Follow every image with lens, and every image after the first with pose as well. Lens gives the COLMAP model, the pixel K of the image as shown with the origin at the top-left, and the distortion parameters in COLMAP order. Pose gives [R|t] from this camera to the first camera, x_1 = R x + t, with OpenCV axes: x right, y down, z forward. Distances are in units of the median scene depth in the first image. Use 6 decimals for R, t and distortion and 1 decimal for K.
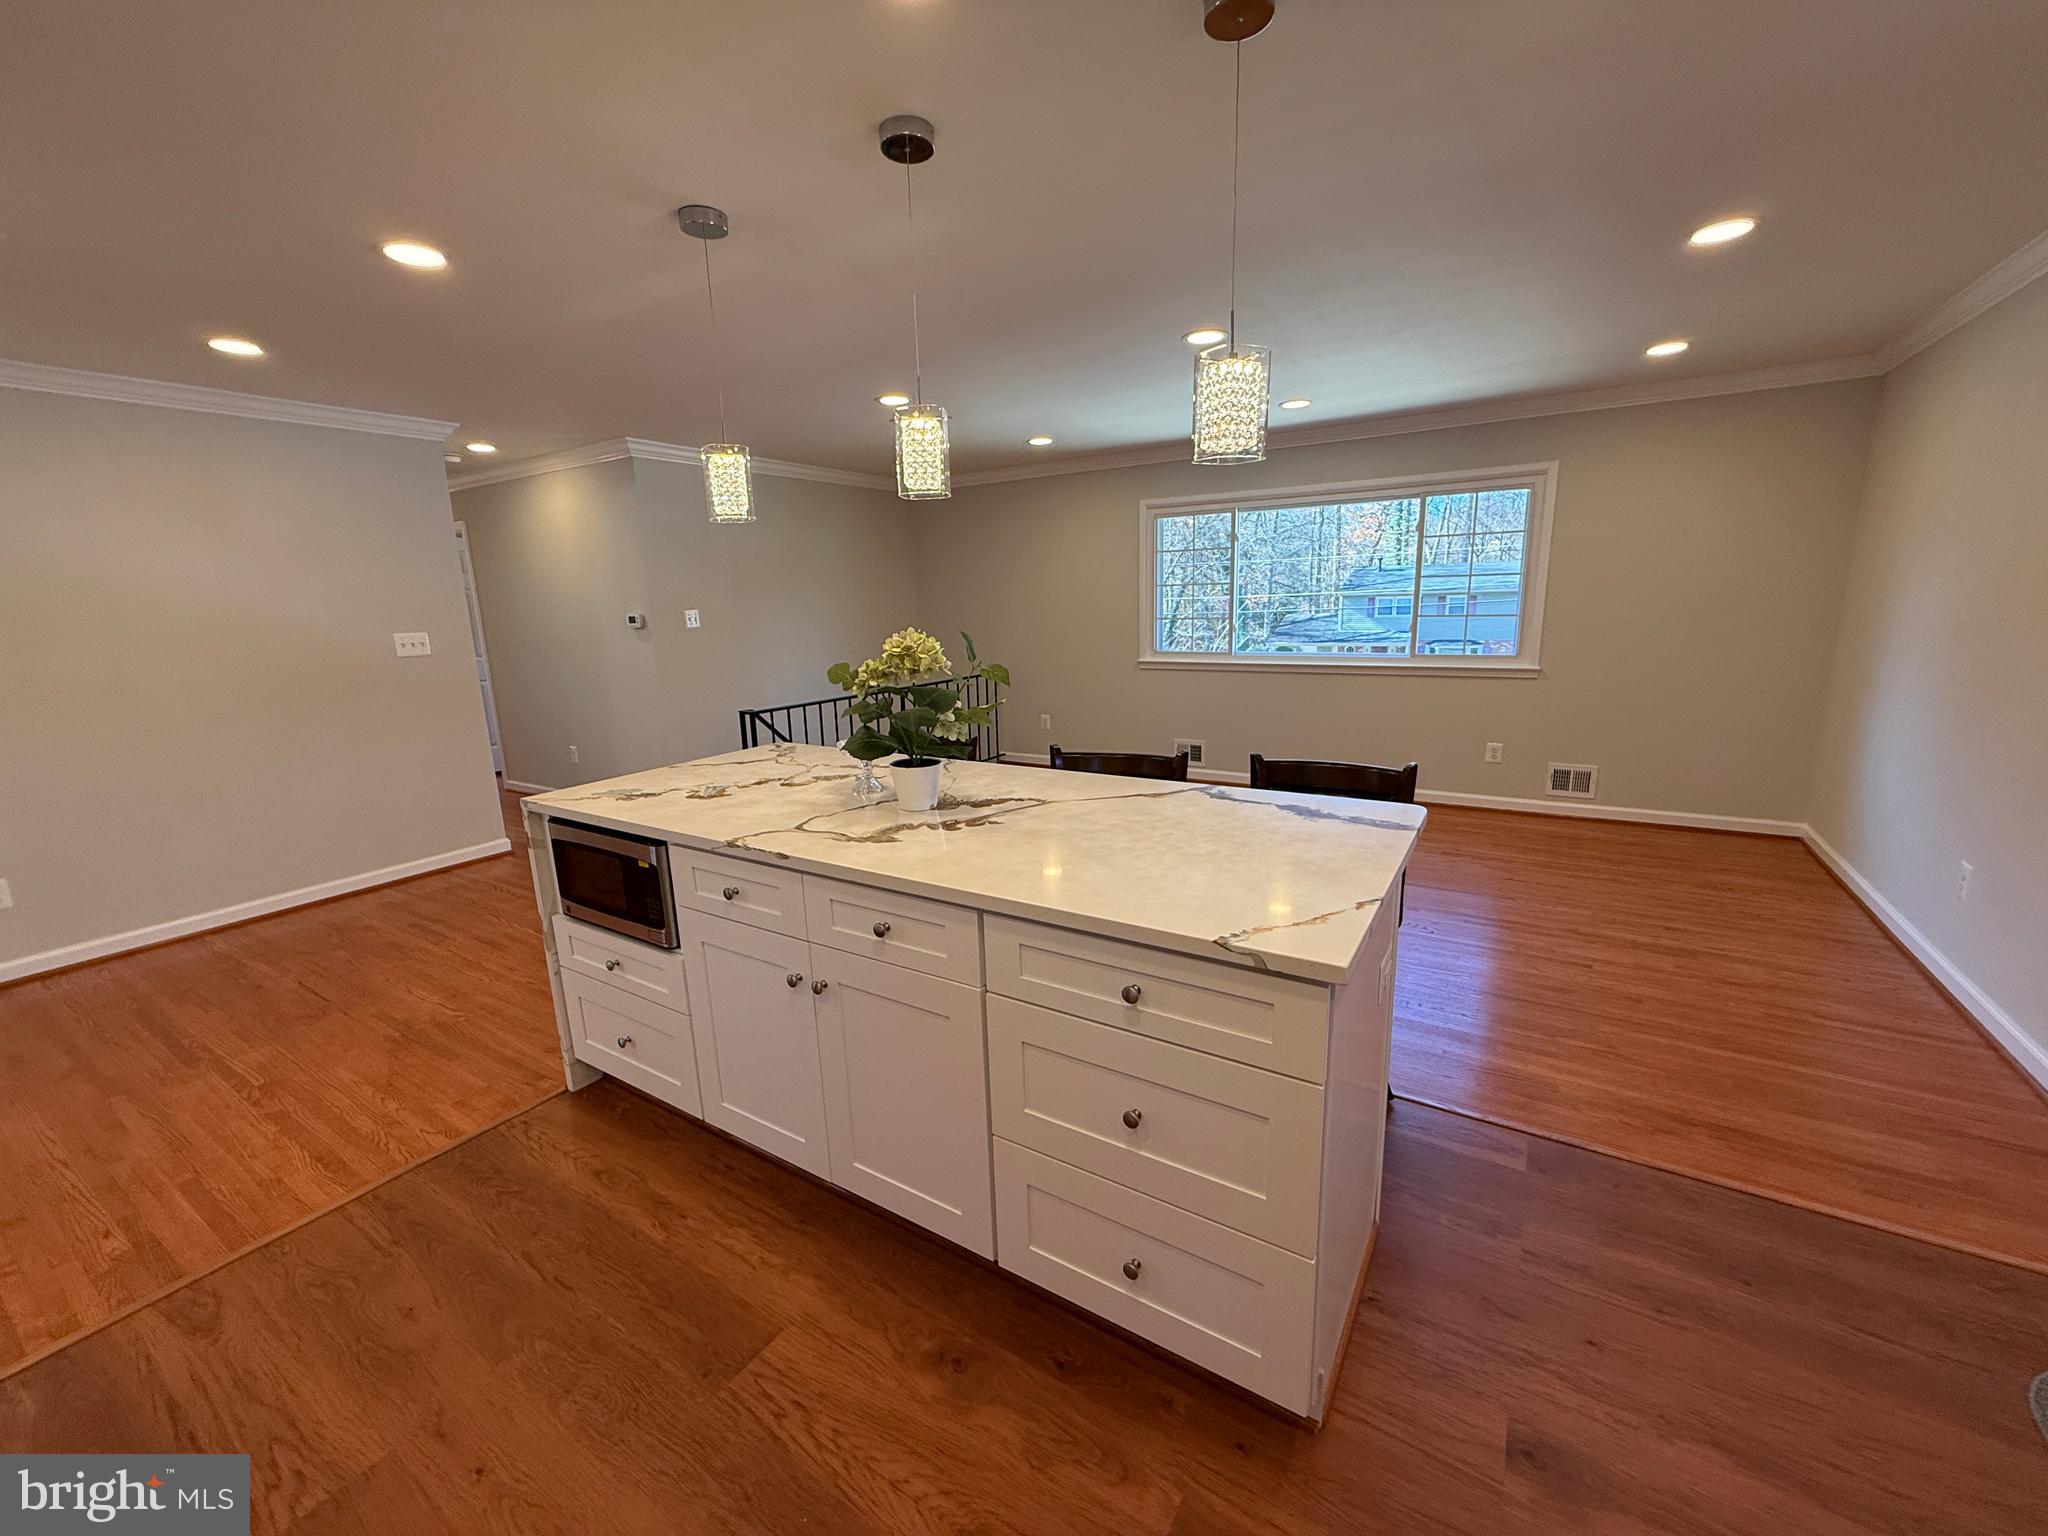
lens RADIAL K [[814.3, 0, 1018.8], [0, 814.3, 767.3], [0, 0, 1]] dist [0.000212, -0.000415]
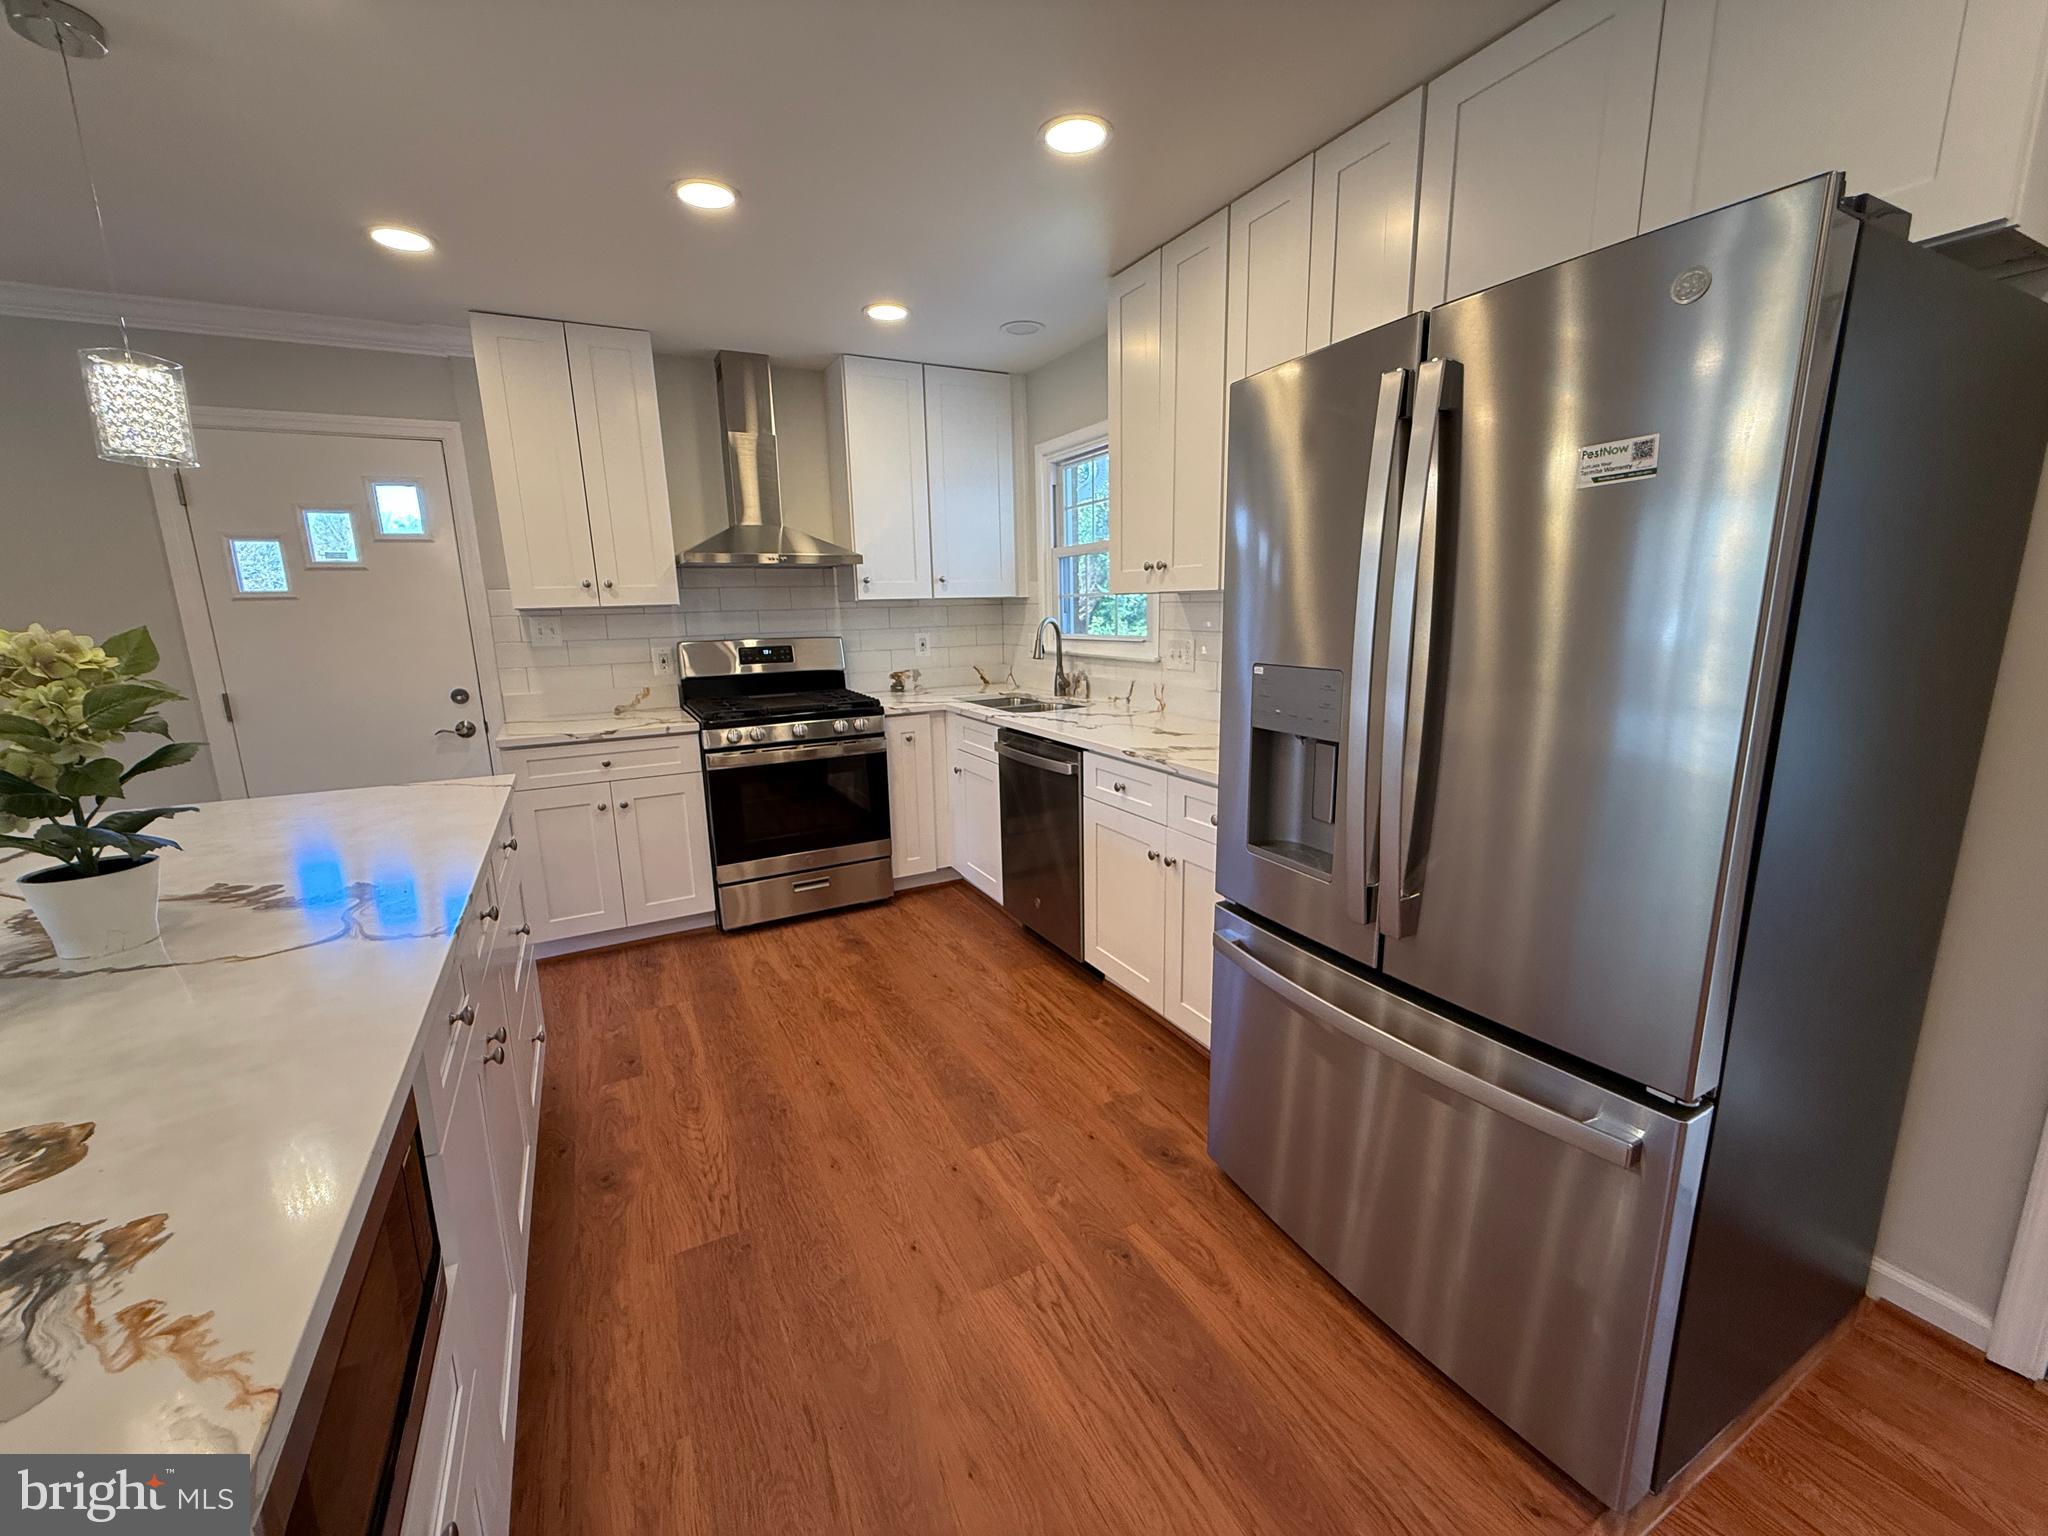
lens RADIAL K [[814.3, 0, 1017.7], [0, 814.3, 766.3], [0, 0, 1]] dist [0.000212, -0.000415]
pose [[-0.867702, -0.050012, 0.494563, -0.933521], [0.148247, 0.923615, 0.353495, -0.170302], [-0.474464, 0.380046, -0.794008, 1.102205]]
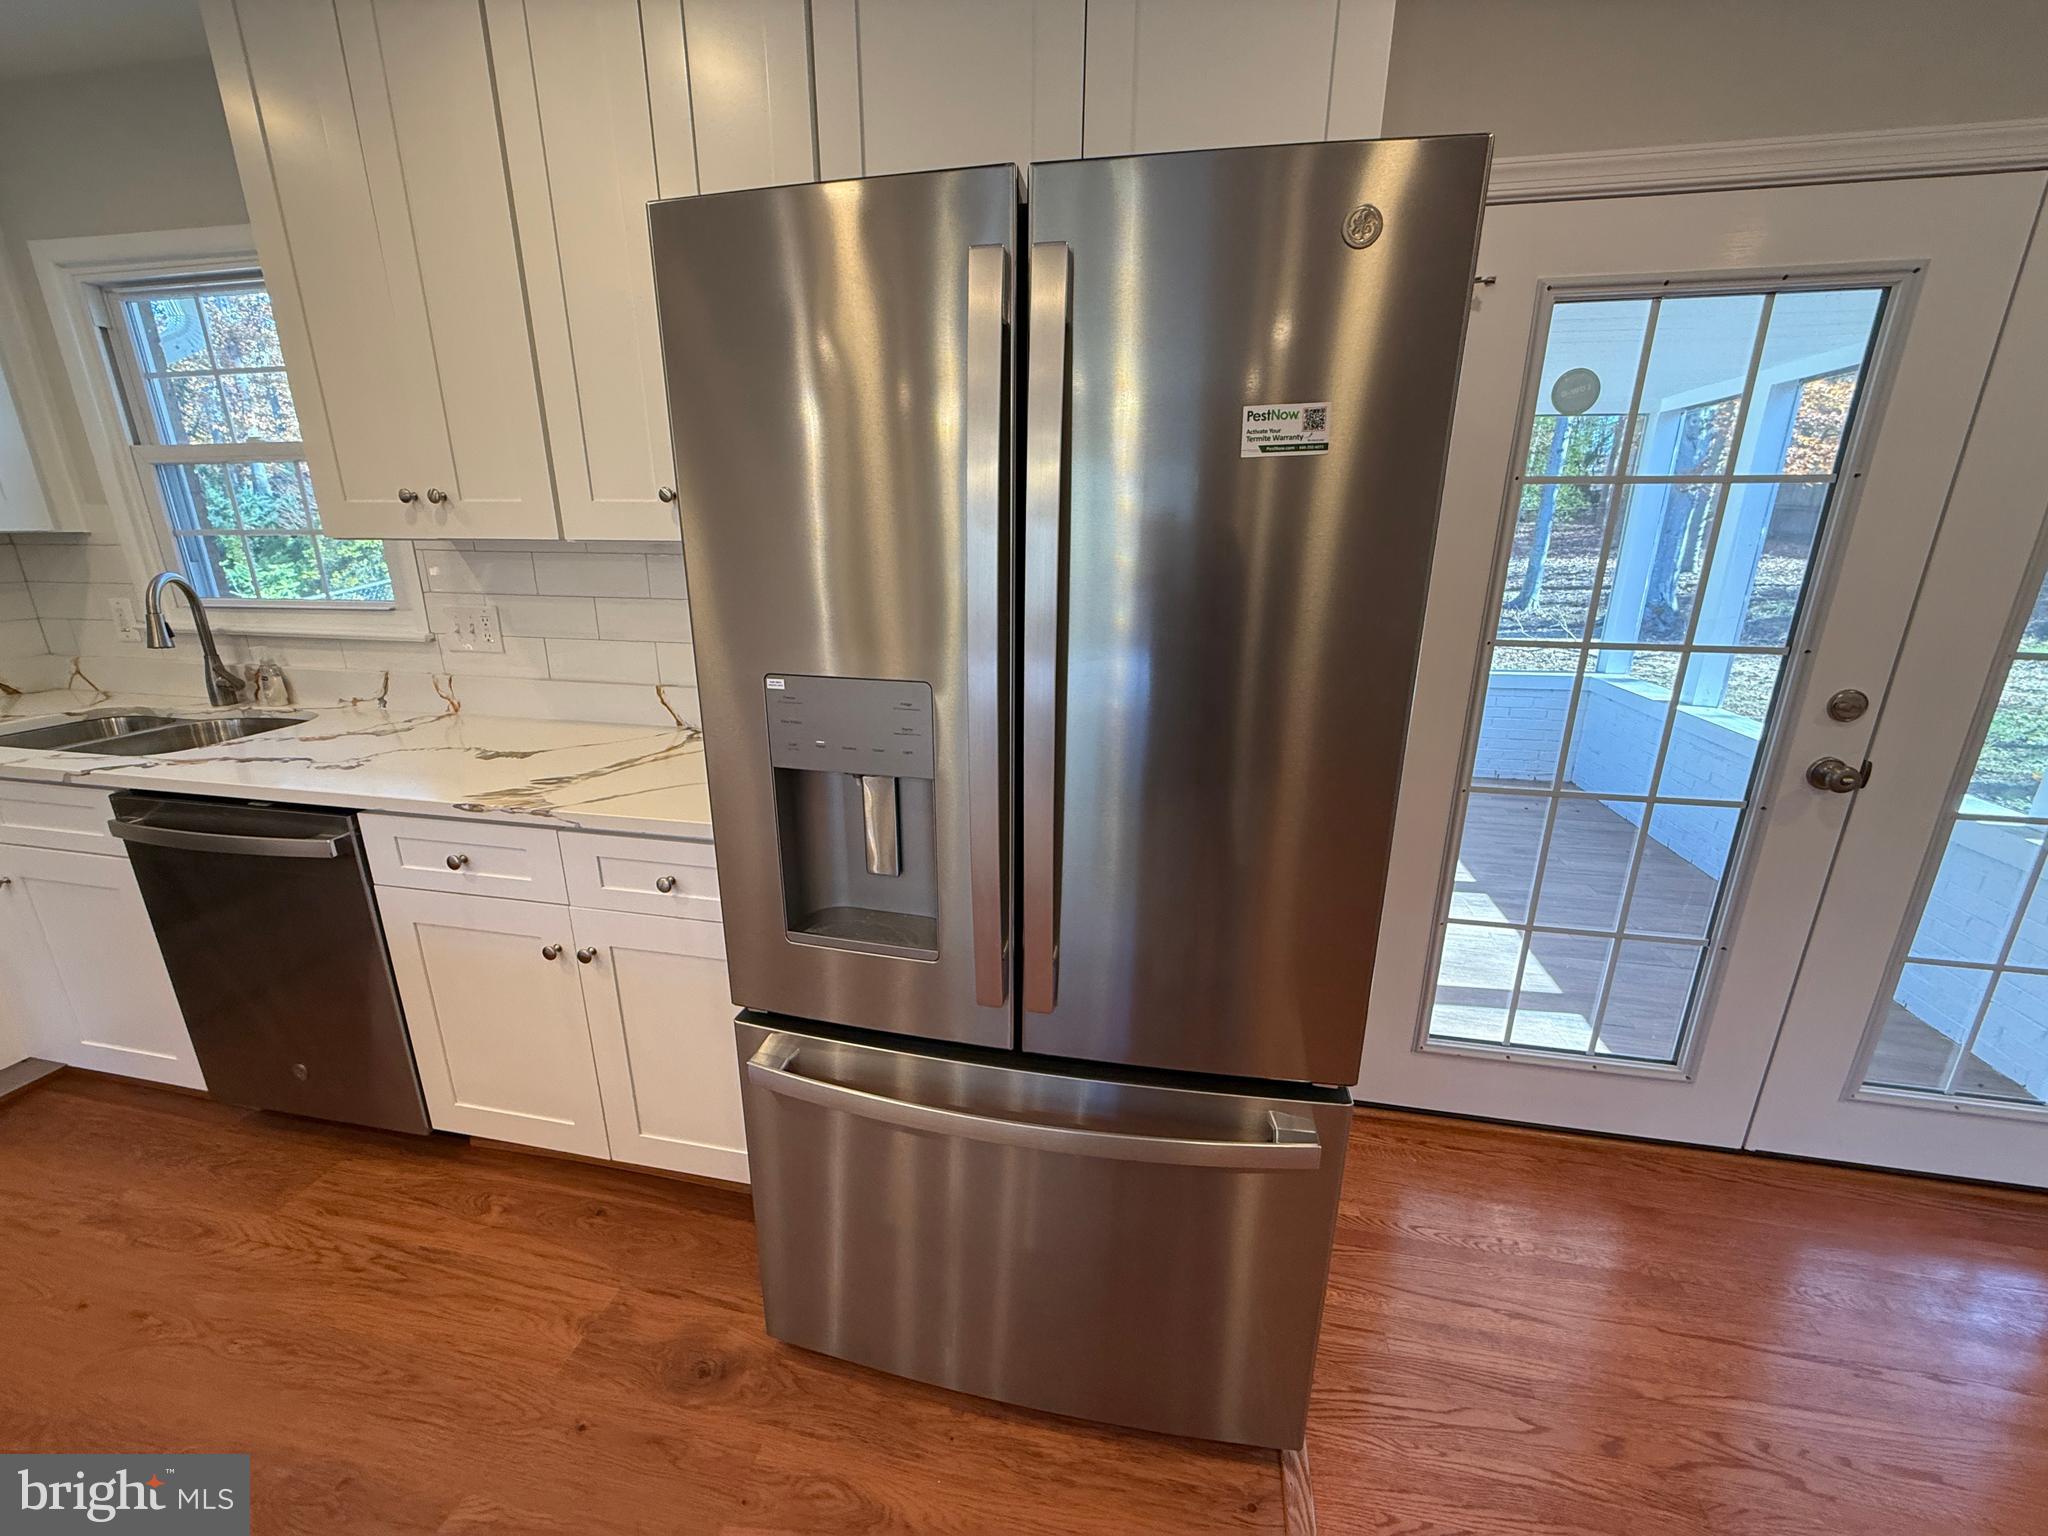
lens RADIAL K [[814.3, 0, 1017.3], [0, 814.3, 763.9], [0, 0, 1]] dist [0.000212, -0.000415]
pose [[-0.932489, 0.127327, -0.338012, -0.703342], [-0.050768, 0.880314, 0.471667, -0.151157], [0.357612, 0.456985, -0.814419, 0.832370]]
